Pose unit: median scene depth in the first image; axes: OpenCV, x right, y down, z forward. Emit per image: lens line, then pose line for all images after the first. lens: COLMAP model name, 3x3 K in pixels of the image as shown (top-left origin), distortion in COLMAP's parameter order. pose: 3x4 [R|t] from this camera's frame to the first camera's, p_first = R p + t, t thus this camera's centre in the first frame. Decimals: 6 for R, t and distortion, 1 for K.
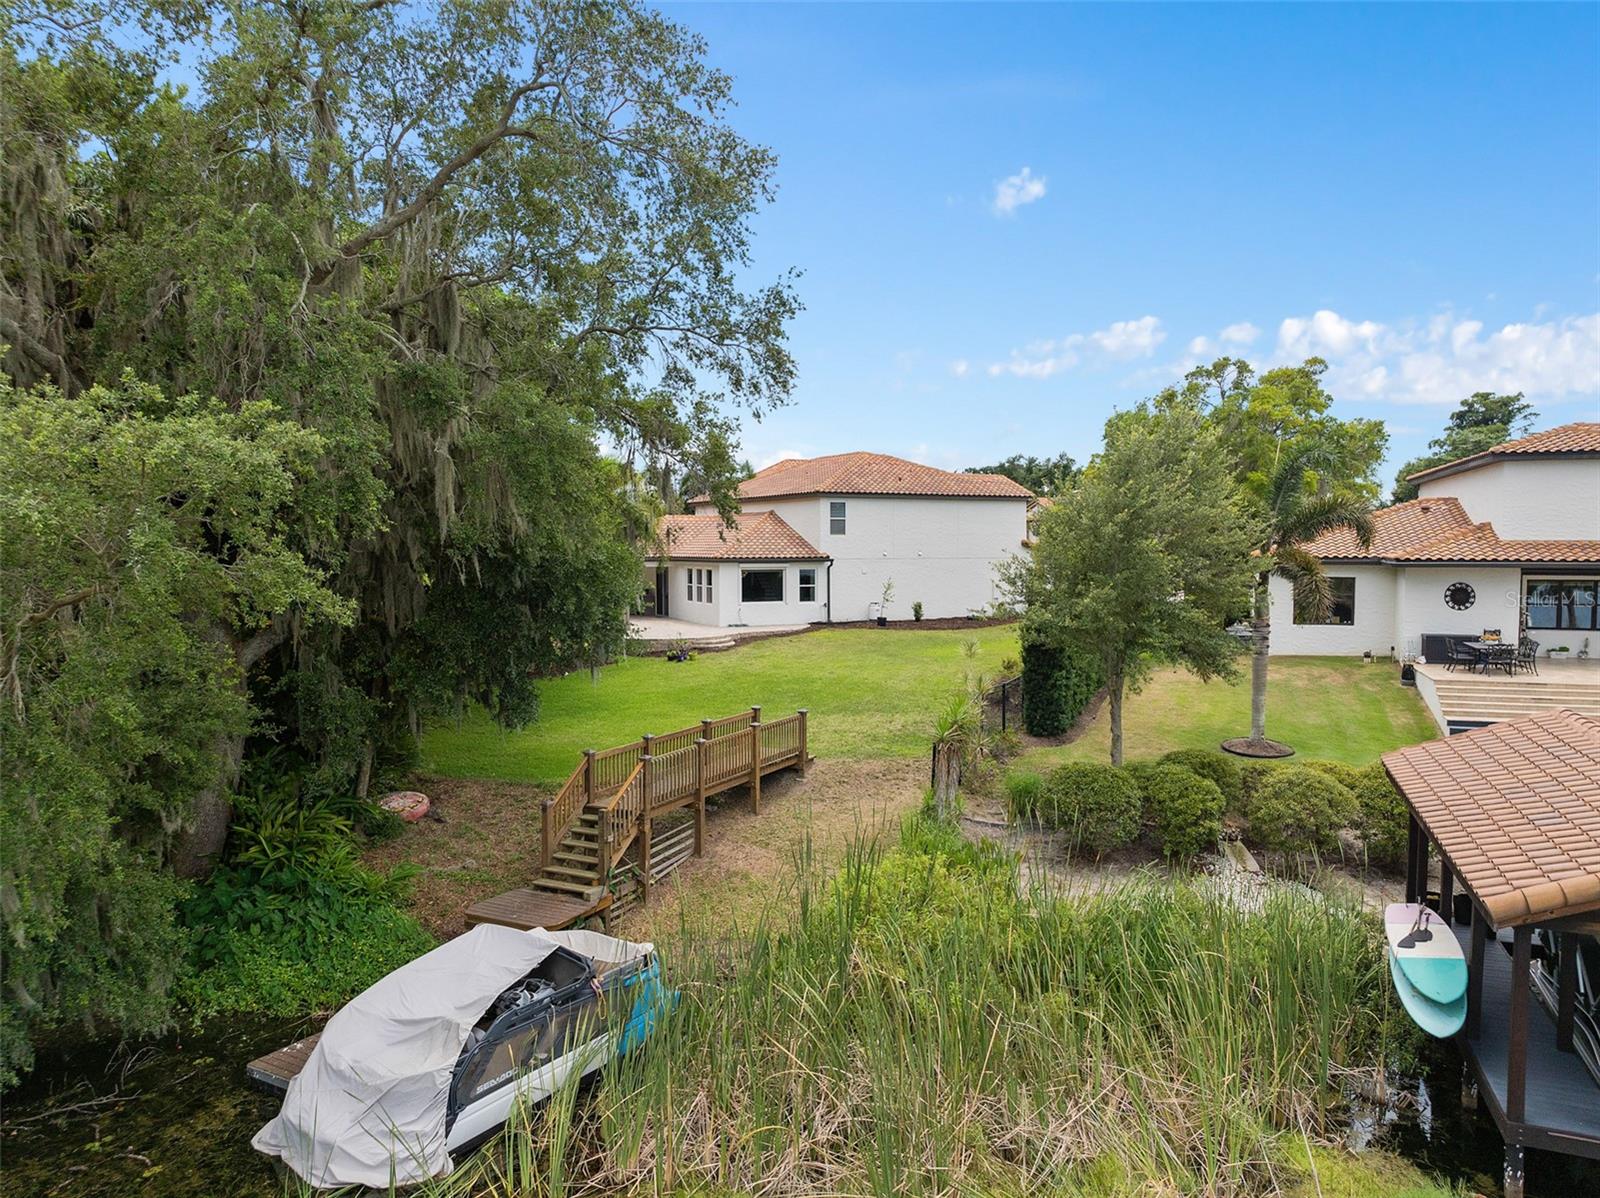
lens RADIAL K [[1119.5, 0, 800.0], [0, 1119.5, 599.0], [0, 0, 1]] dist [-0.029436, 0.000353]
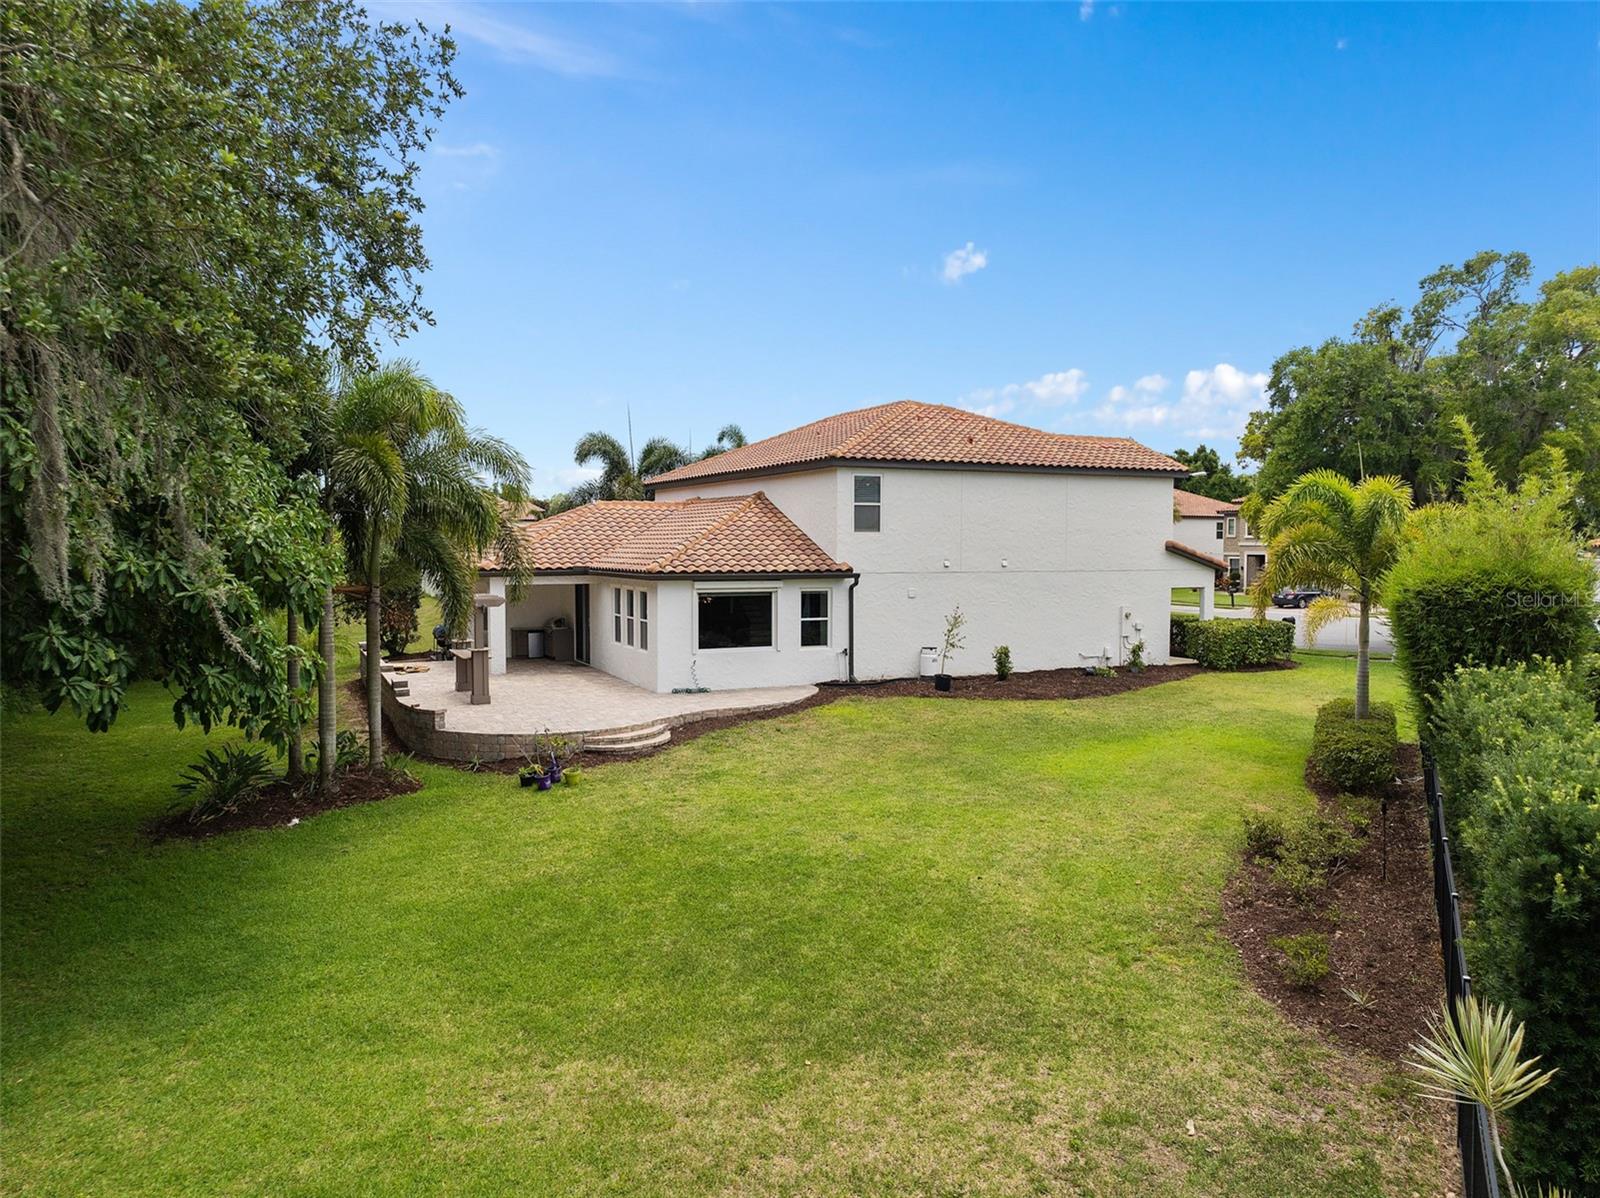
lens RADIAL K [[1119.5, 0, 800.0], [0, 1119.5, 599.0], [0, 0, 1]] dist [-0.029436, 0.000353]
pose [[0.999633, 0.004096, -0.026776, 0.014504], [-0.004050, 0.999990, 0.001776, -0.023263], [0.026783, -0.001667, 0.999640, 0.417337]]
